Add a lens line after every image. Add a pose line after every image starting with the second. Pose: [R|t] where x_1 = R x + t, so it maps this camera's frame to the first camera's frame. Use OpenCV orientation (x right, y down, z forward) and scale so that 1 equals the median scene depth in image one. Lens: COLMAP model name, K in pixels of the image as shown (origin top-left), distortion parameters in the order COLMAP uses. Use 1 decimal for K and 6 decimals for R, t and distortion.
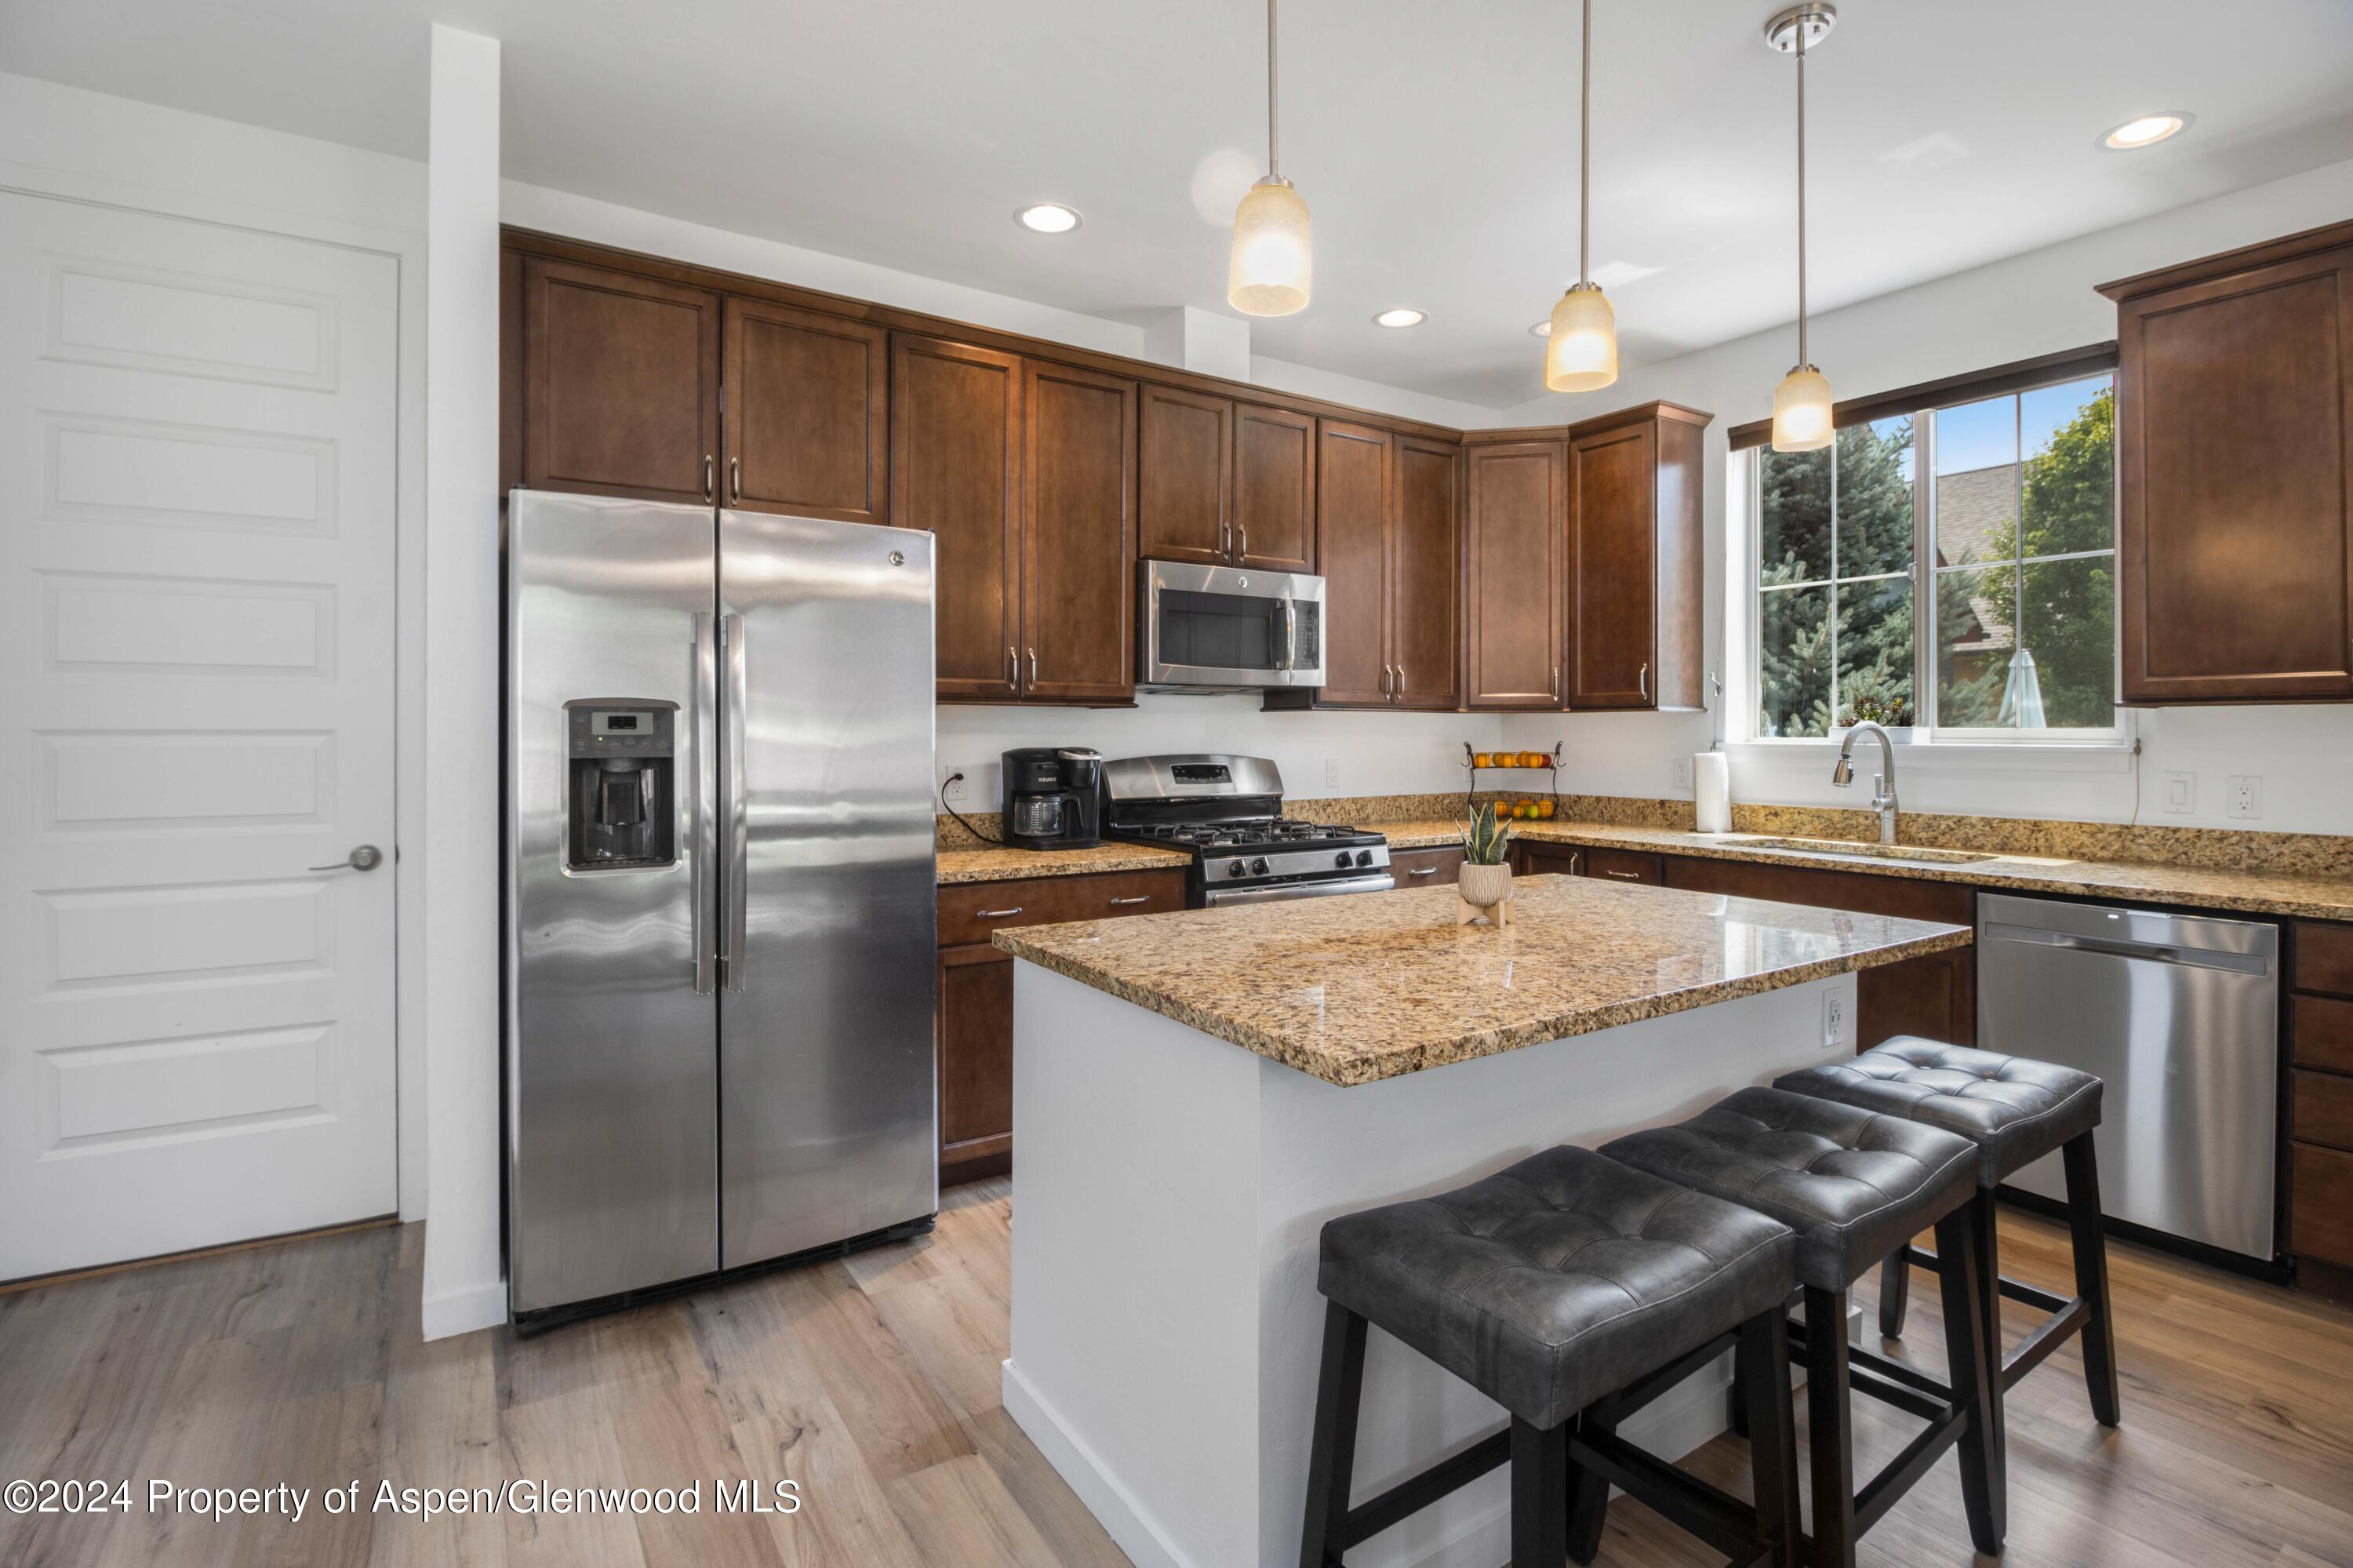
lens RADIAL K [[1105.0, 0, 1215.5], [0, 1105.0, 731.8], [0, 0, 1]] dist [0.000537, 0.000258]
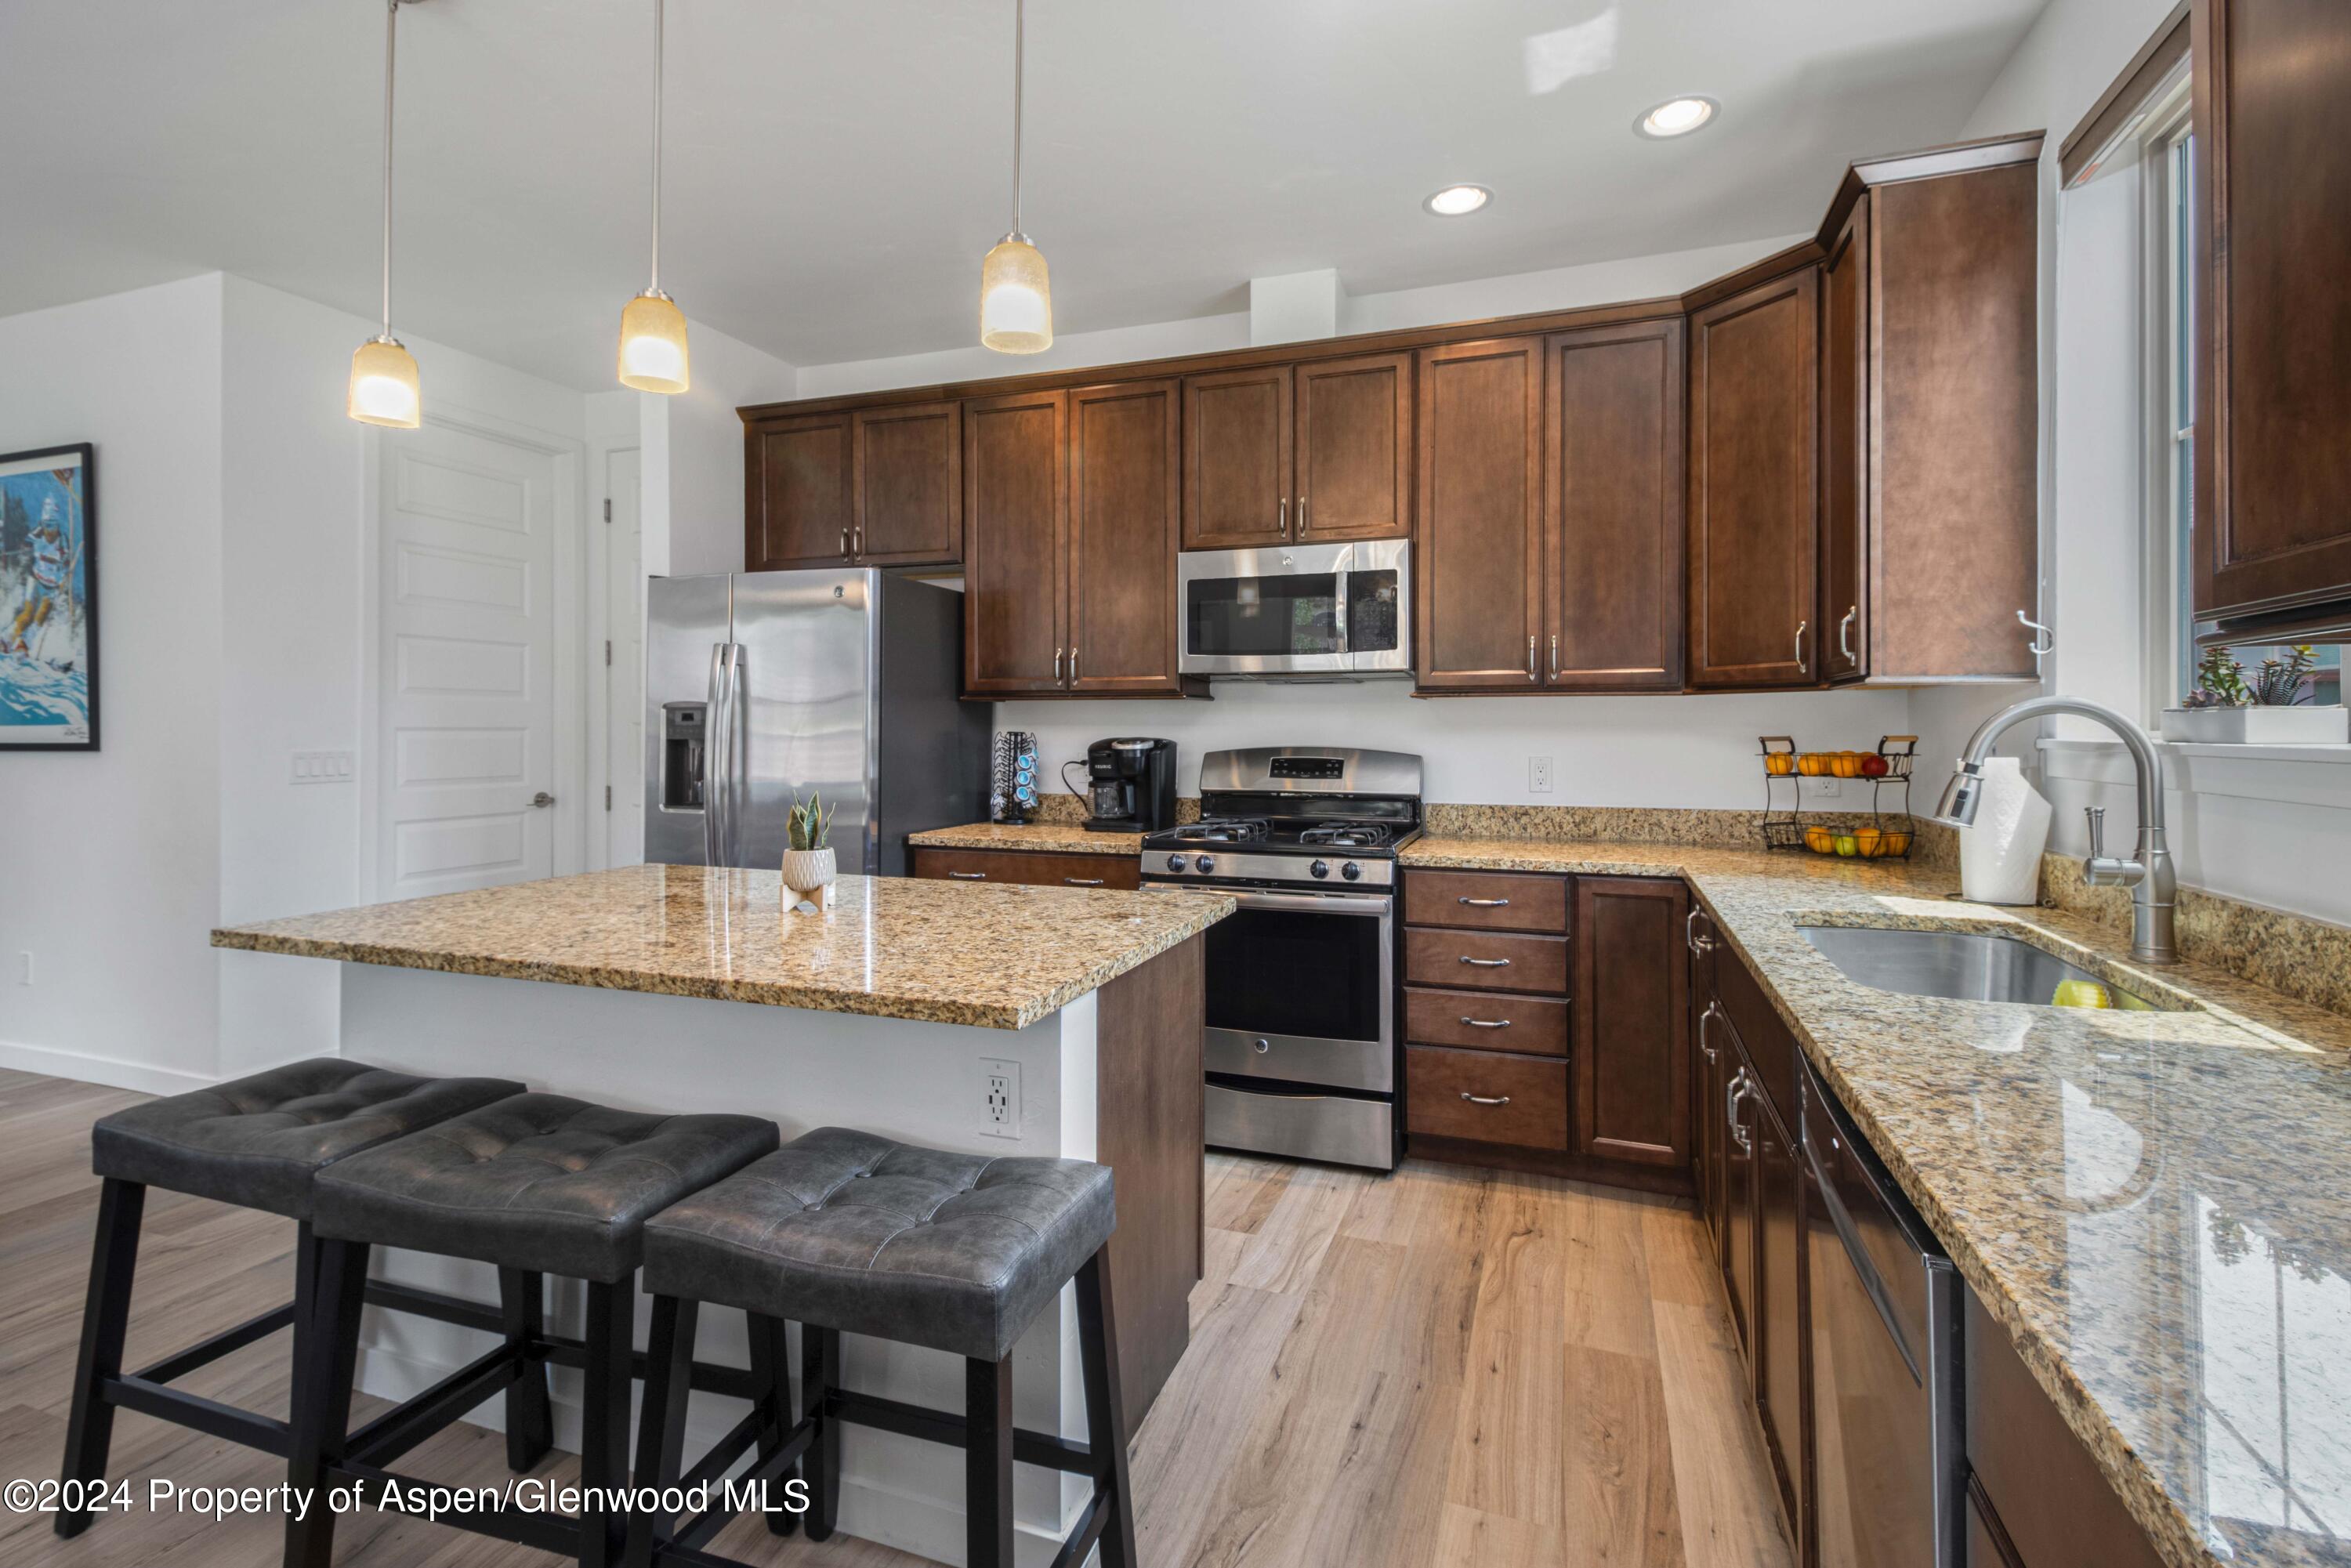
lens RADIAL K [[1104.0, 0, 1214.5], [0, 1104.0, 731.8], [0, 0, 1]] dist [0.000537, 0.000258]
pose [[0.598774, -0.000716, -0.800918, 0.807897], [-0.001100, 0.999998, -0.001716, 0.010488], [0.800917, 0.001909, 0.598772, 0.446168]]
